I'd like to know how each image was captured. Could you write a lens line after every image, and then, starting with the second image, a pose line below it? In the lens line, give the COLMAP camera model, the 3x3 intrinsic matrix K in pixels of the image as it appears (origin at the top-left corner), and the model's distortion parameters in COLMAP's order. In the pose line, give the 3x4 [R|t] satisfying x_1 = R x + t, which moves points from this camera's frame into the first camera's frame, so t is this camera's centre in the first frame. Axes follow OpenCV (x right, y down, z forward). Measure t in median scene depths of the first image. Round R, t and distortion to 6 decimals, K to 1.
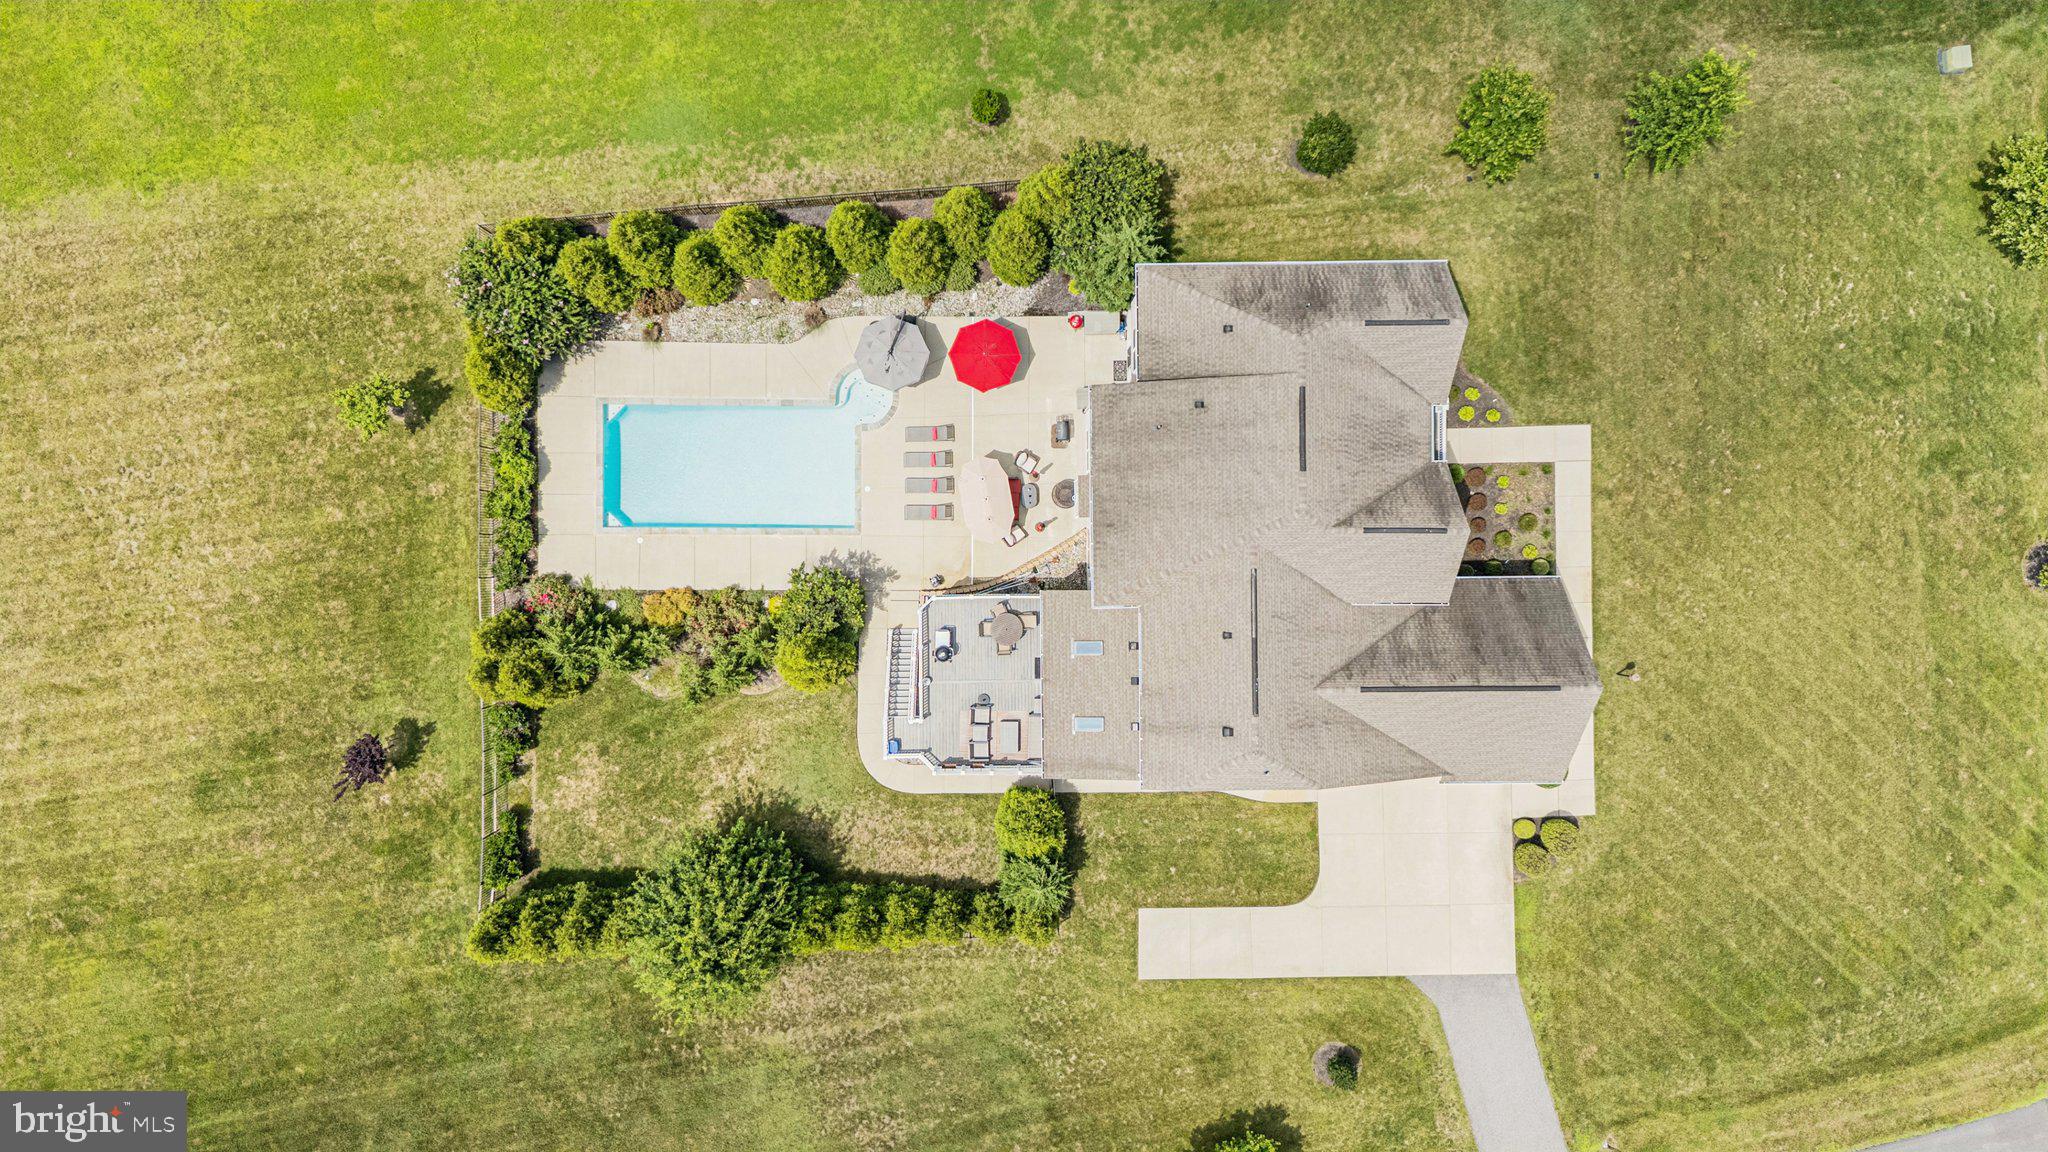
lens RADIAL K [[1518.6, 0, 1021.9], [0, 1518.6, 571.5], [0, 0, 1]] dist [0.064359, -0.008342]
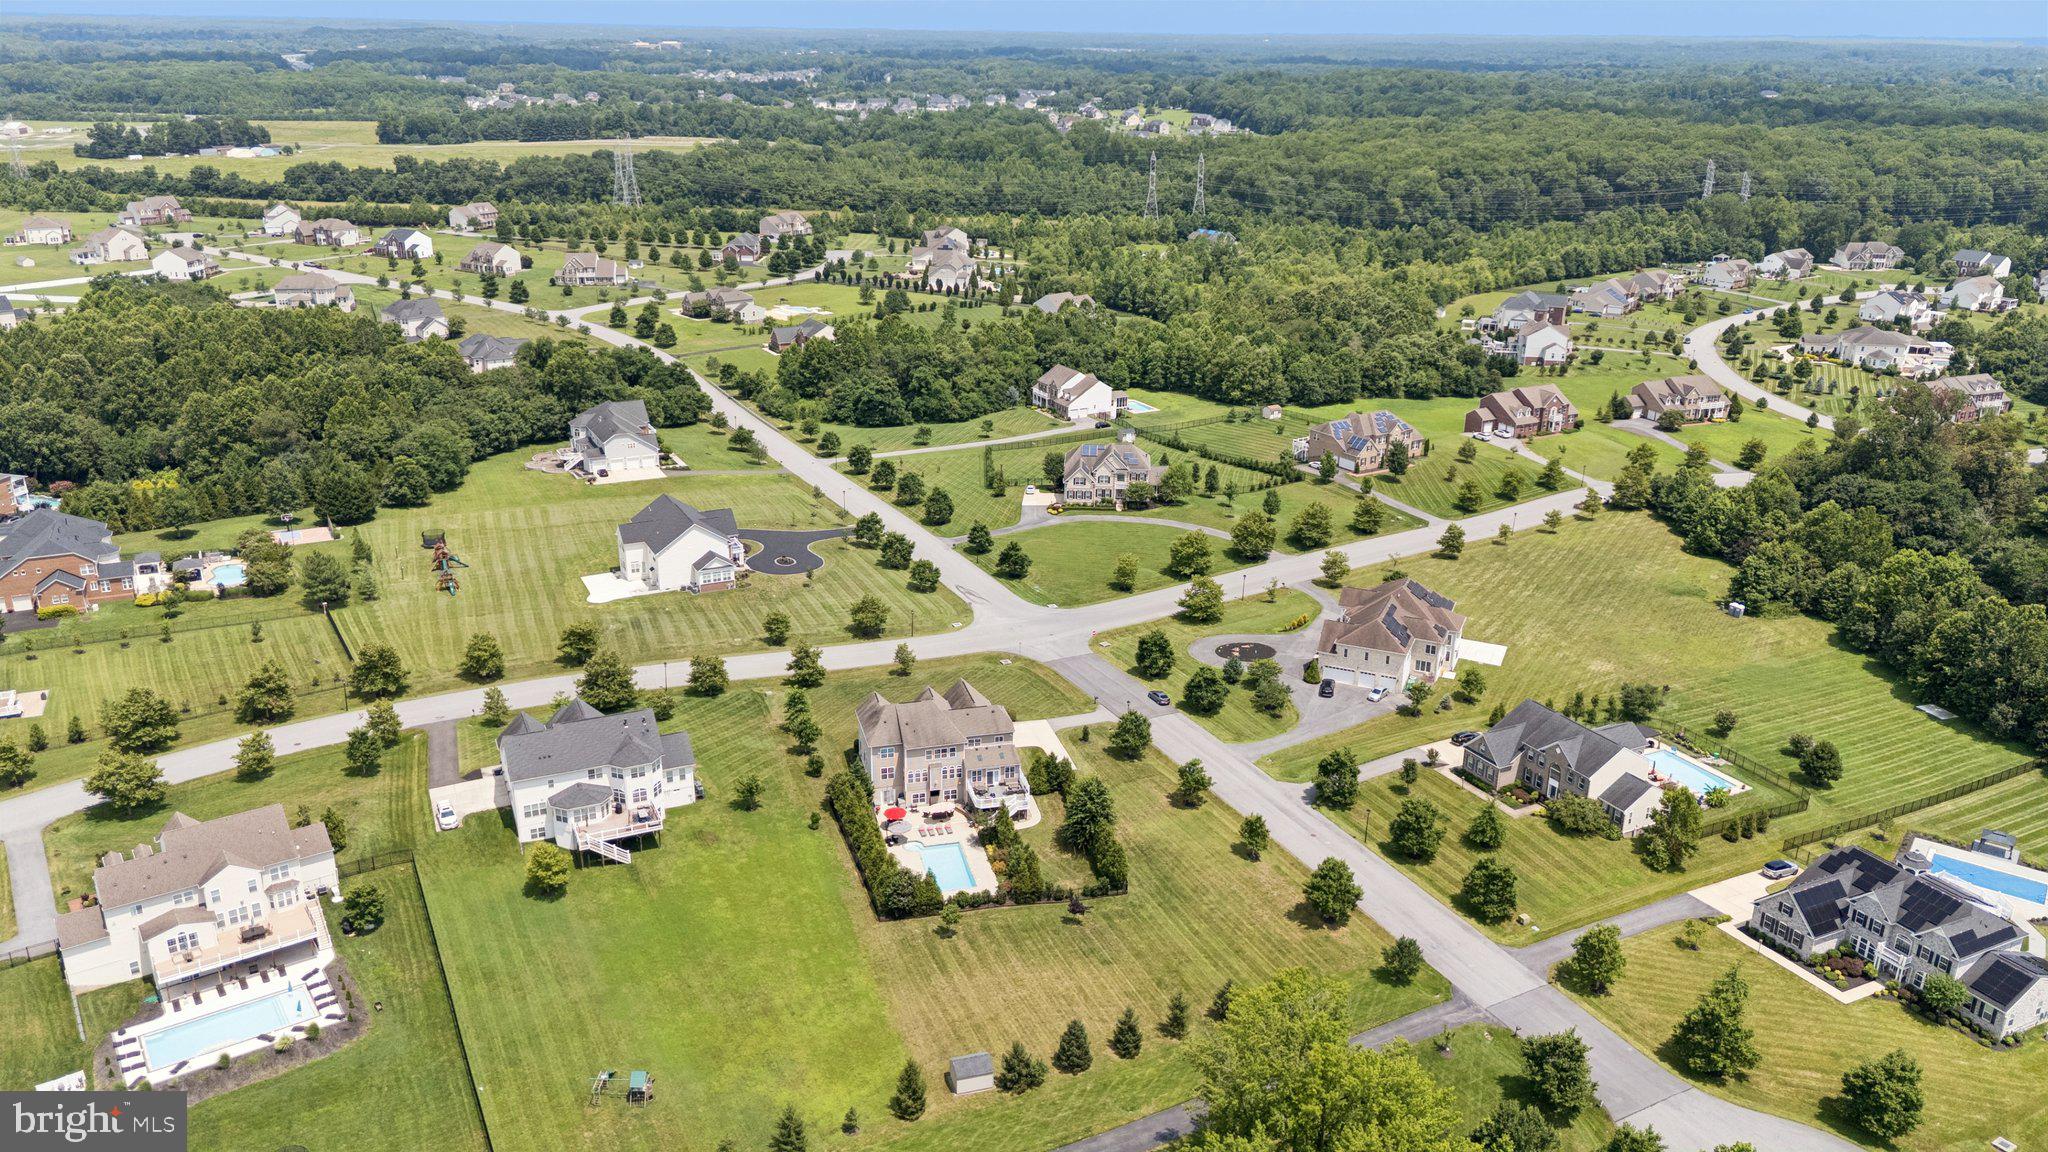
lens RADIAL K [[1499.2, 0, 1024.0], [0, 1499.2, 576.0], [0, 0, 1]] dist [0.097365, -0.118555]
pose [[-0.242508, -0.364660, 0.899007, -2.577518], [0.970075, -0.079675, 0.229360, -0.535211], [-0.012010, 0.927726, 0.373069, -0.560305]]
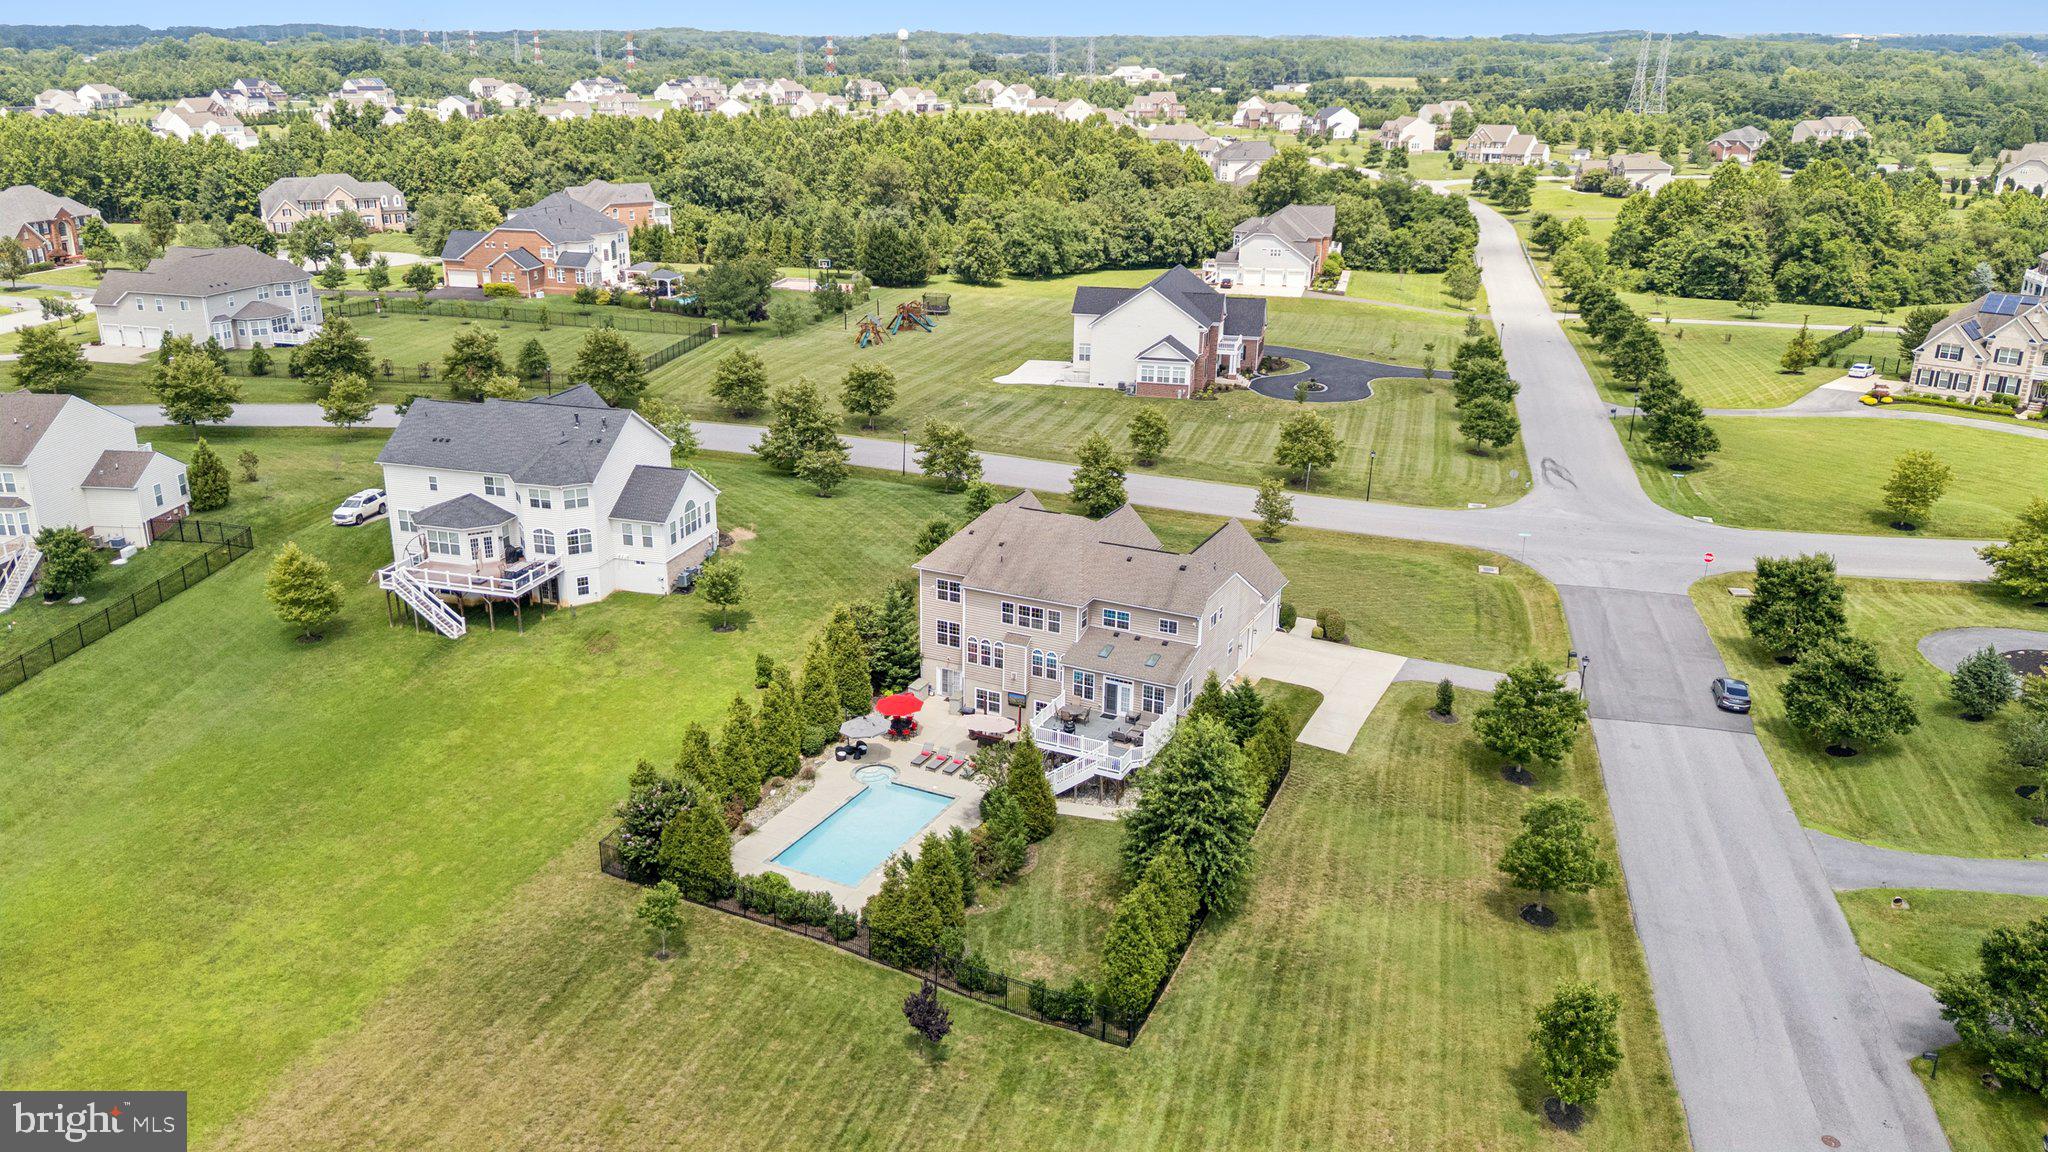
lens RADIAL K [[1518.6, 0, 1021.9], [0, 1518.6, 571.5], [0, 0, 1]] dist [0.064359, -0.008342]
pose [[0.456511, -0.321535, 0.829586, -1.117416], [0.889593, 0.149322, -0.431657, 0.563549], [0.014917, 0.935050, 0.354202, 0.358051]]
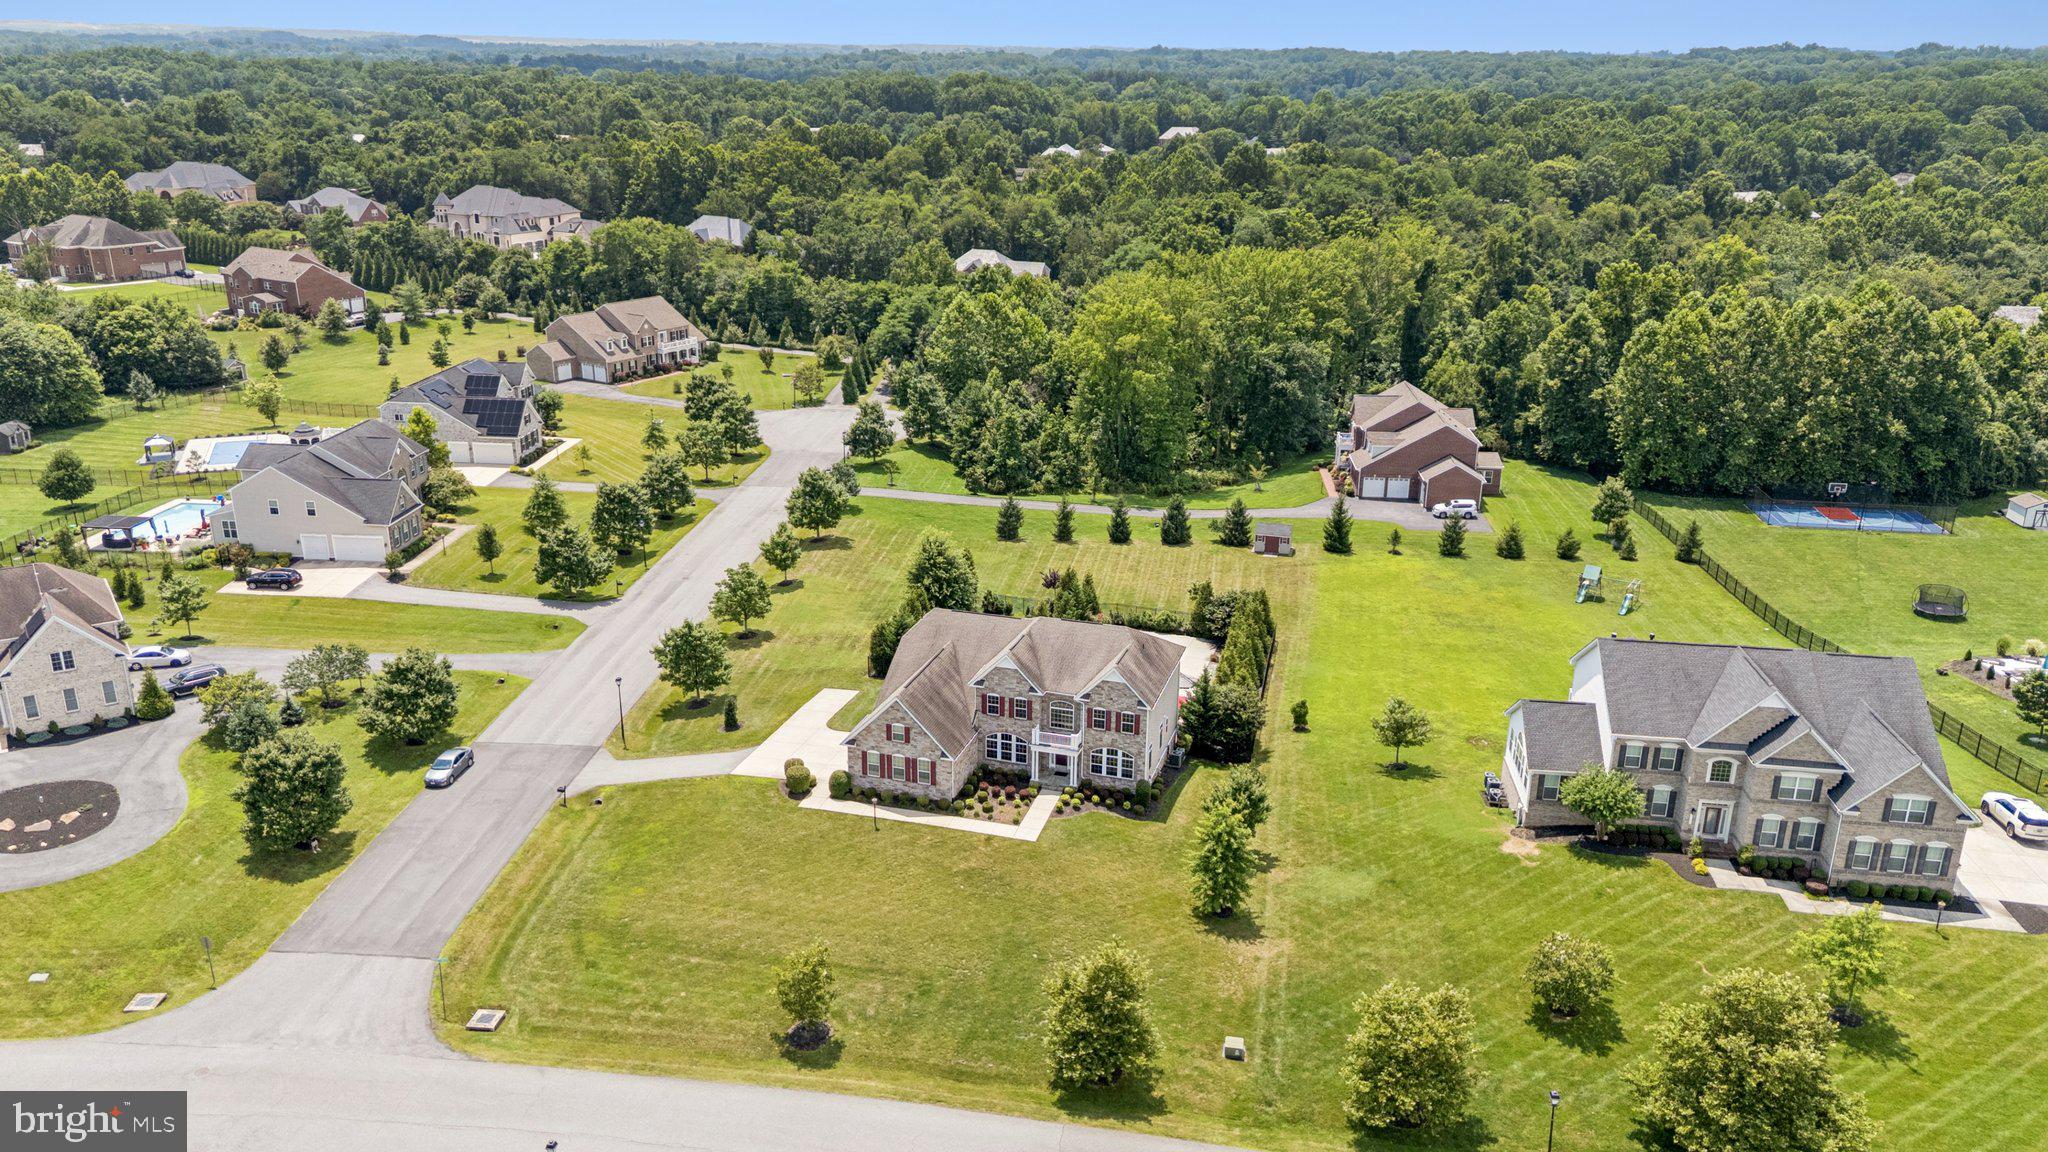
lens RADIAL K [[1458.9, 0, 1020.6], [0, 1458.9, 577.9], [0, 0, 1]] dist [0.119385, -0.101406]
pose [[-0.305674, 0.273454, -0.912023, 1.610895], [-0.951889, -0.109590, 0.286177, -0.463429], [-0.021692, 0.955622, 0.293797, 0.331928]]
